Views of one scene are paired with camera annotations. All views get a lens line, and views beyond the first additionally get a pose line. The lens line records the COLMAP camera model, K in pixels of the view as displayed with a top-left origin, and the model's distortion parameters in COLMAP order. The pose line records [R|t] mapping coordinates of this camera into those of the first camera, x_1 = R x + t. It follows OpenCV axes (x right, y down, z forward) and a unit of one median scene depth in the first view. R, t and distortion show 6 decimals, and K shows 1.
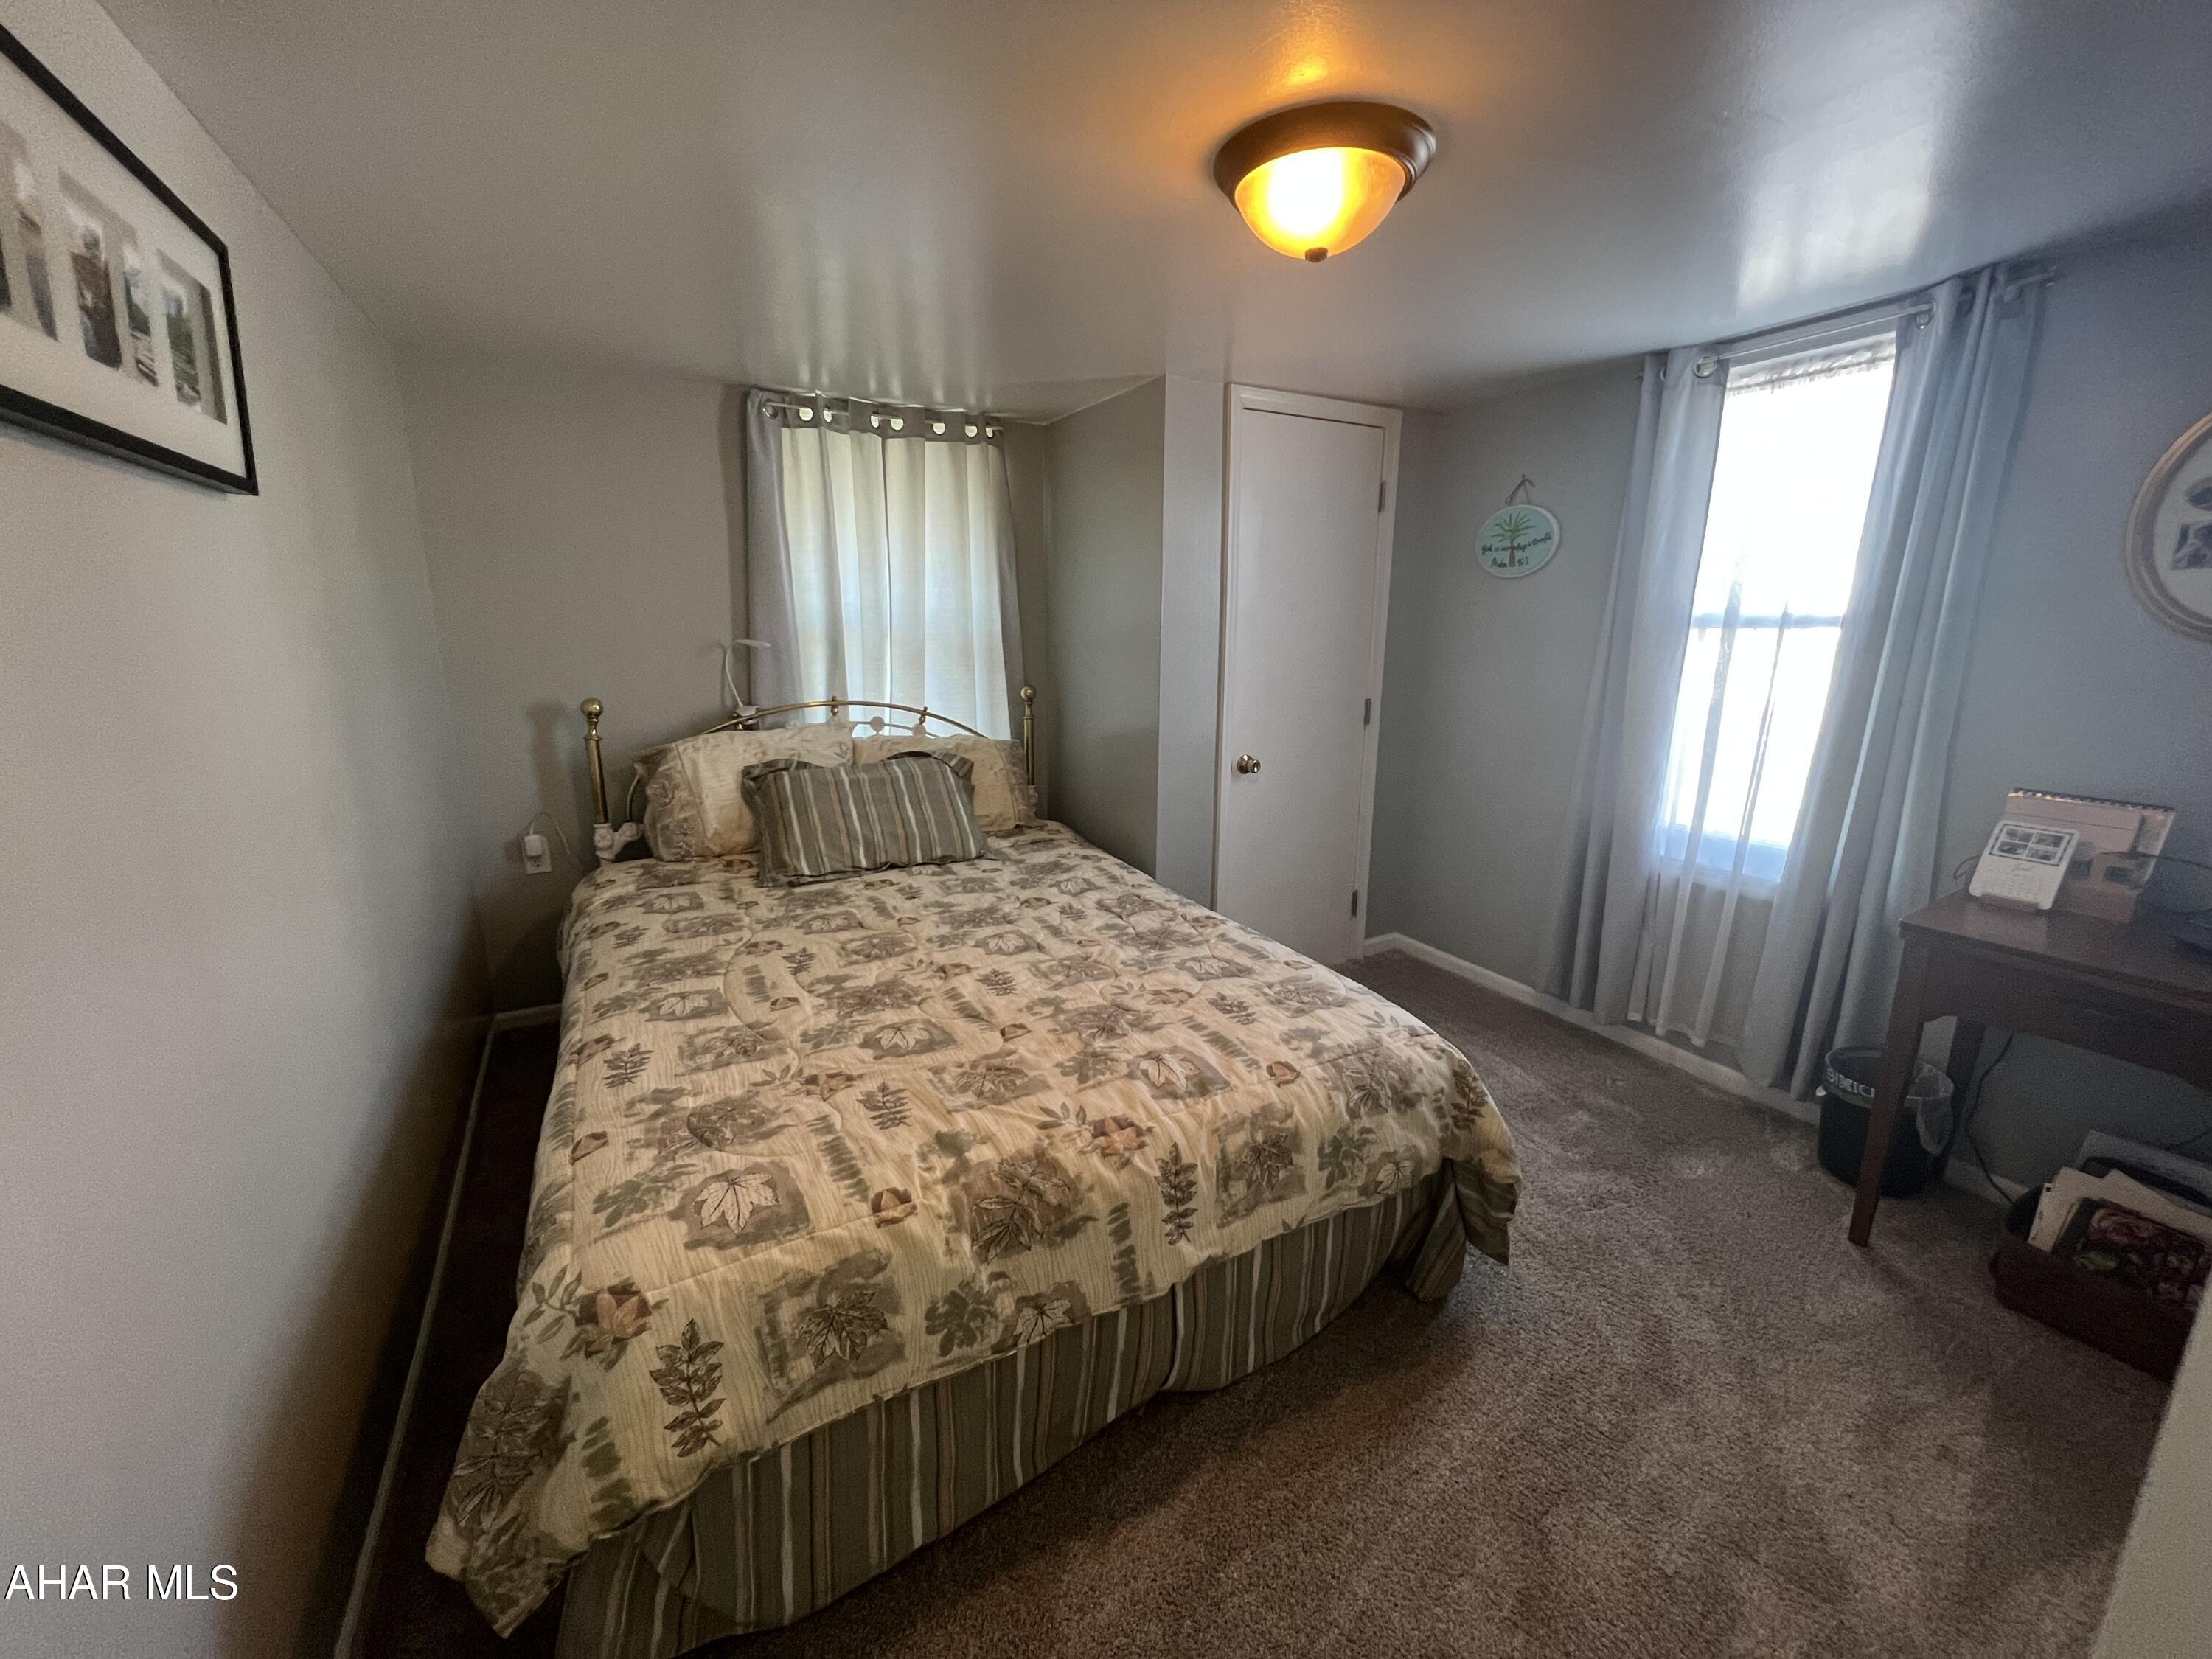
lens RADIAL K [[887.9, 0, 1103.3], [0, 887.9, 826.3], [0, 0, 1]] dist [-0.000878, 0.000033]
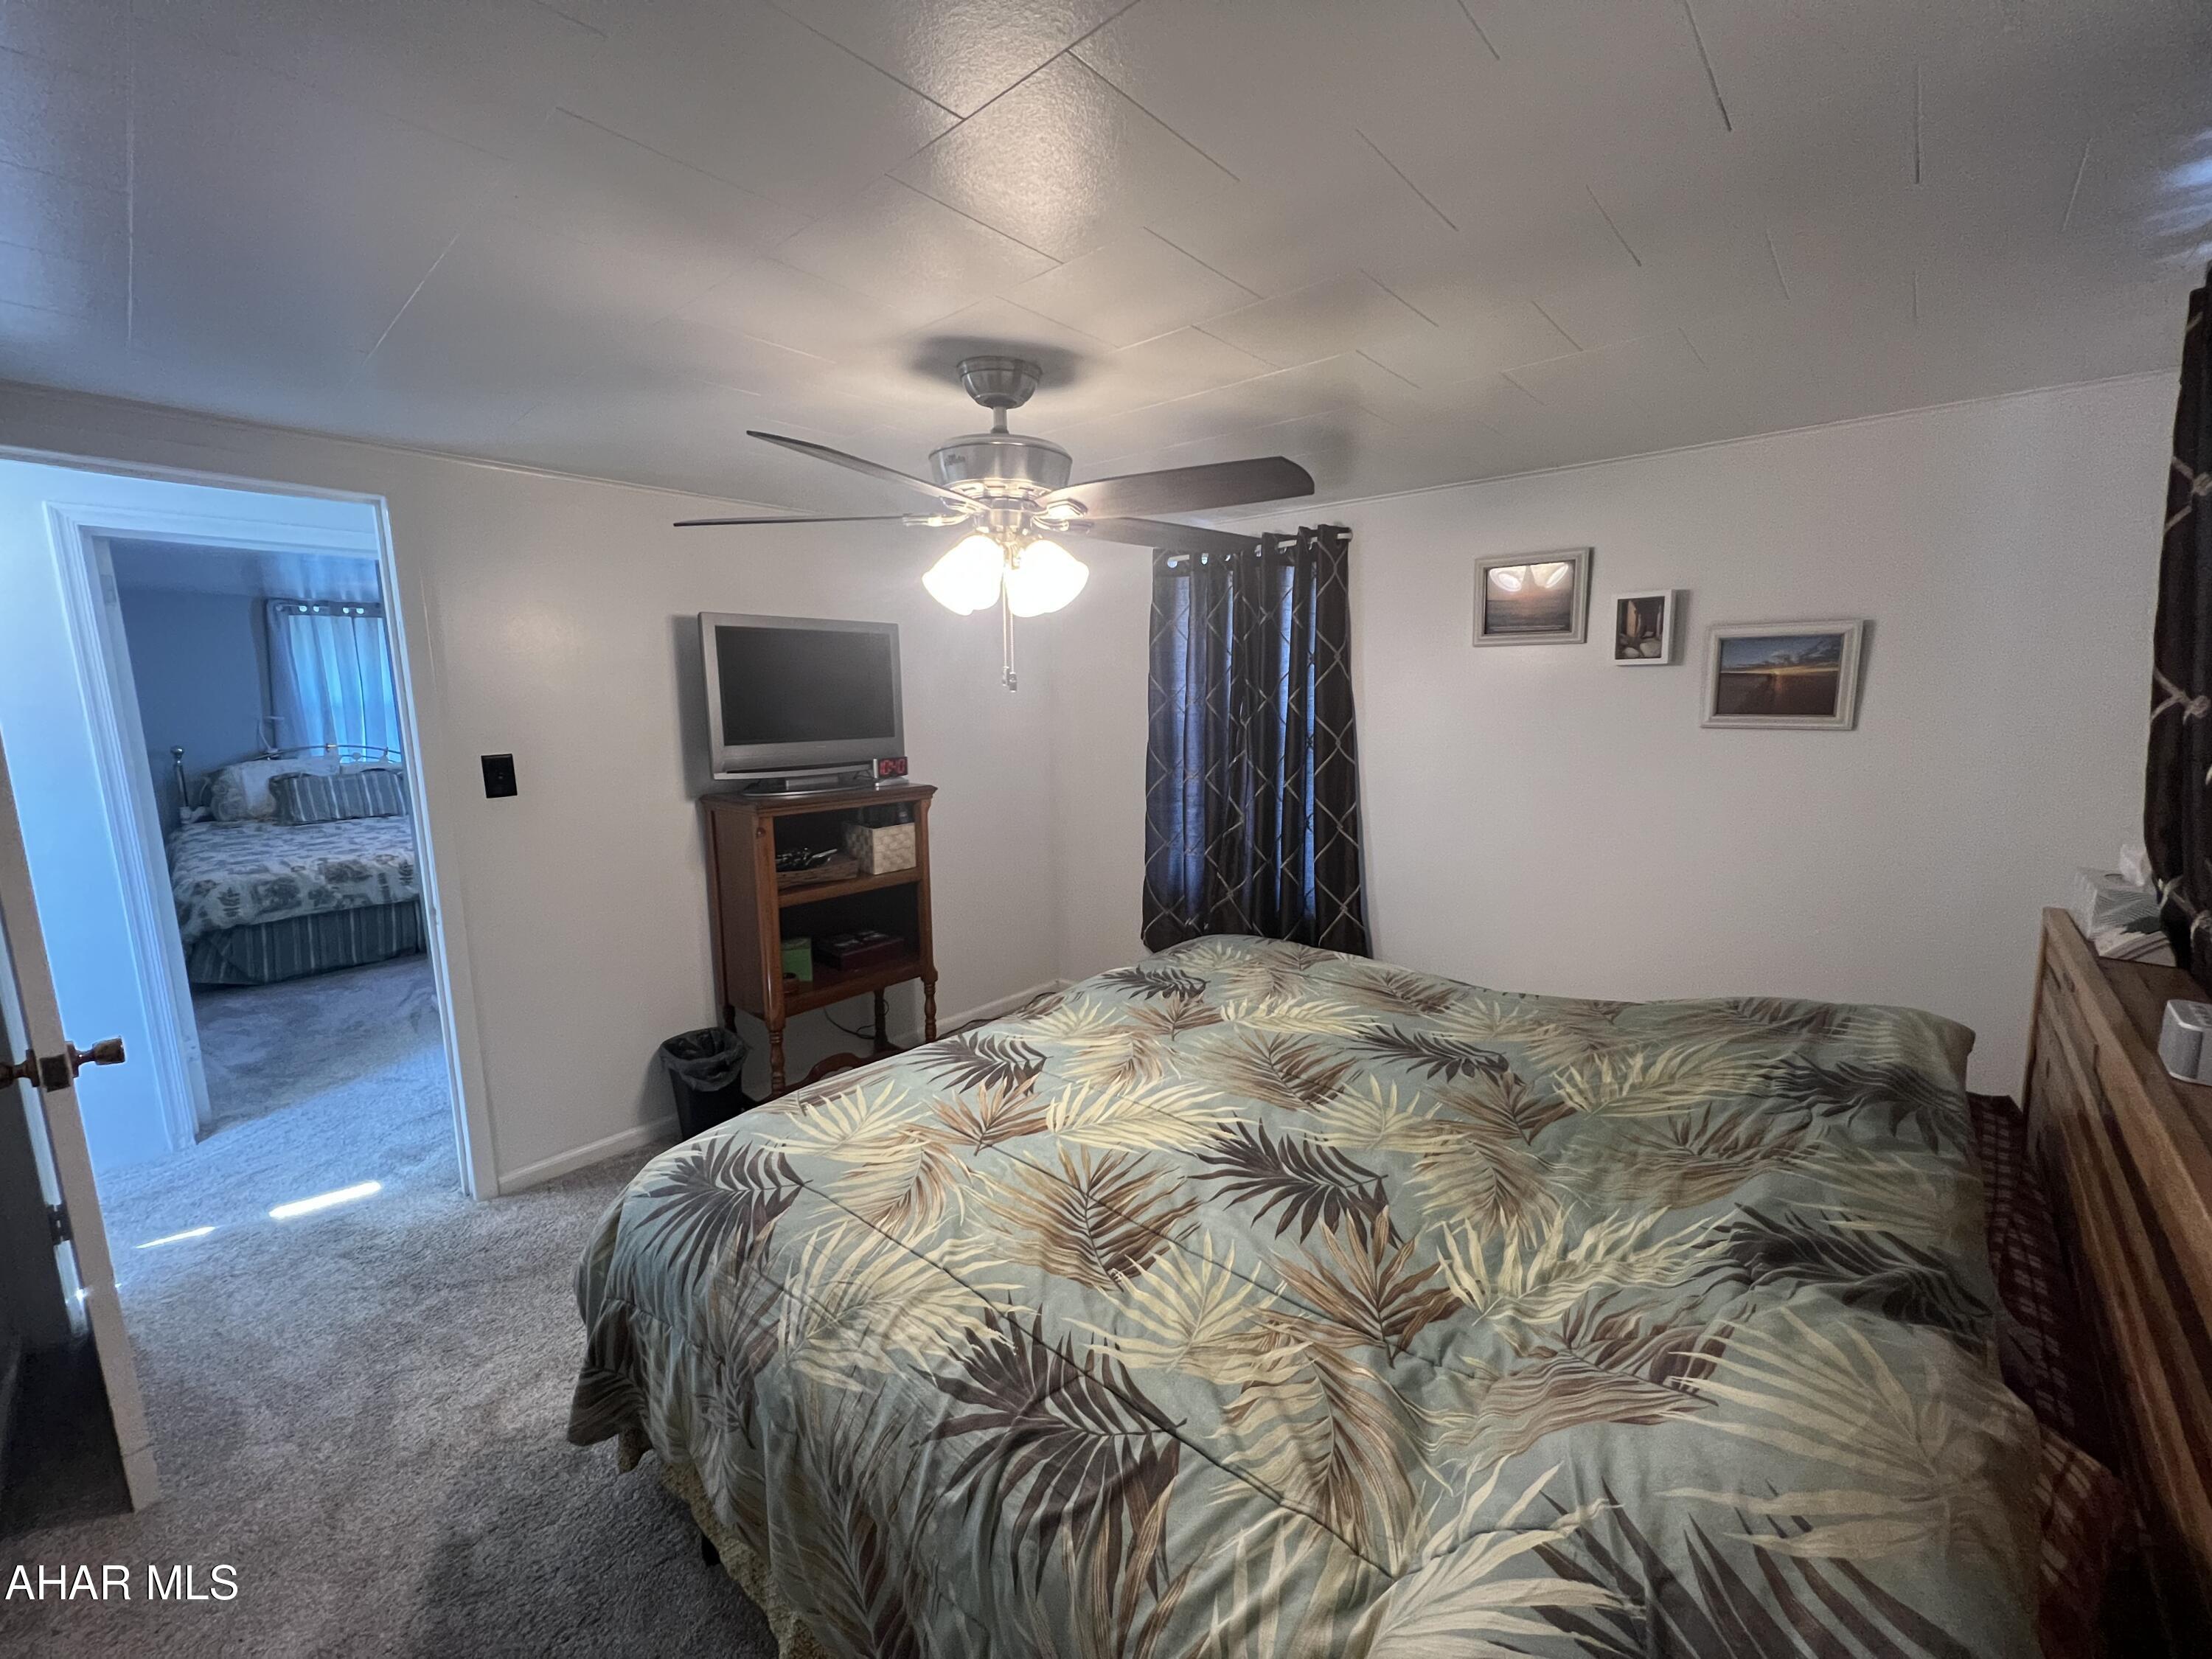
lens RADIAL K [[887.9, 0, 1109.2], [0, 887.9, 832.6], [0, 0, 1]] dist [-0.000878, 0.000033]
pose [[0.948314, -0.058017, 0.311985, 0.824021], [0.075861, 0.996086, -0.045356, 0.314669], [-0.308133, 0.066680, 0.949004, -1.612534]]
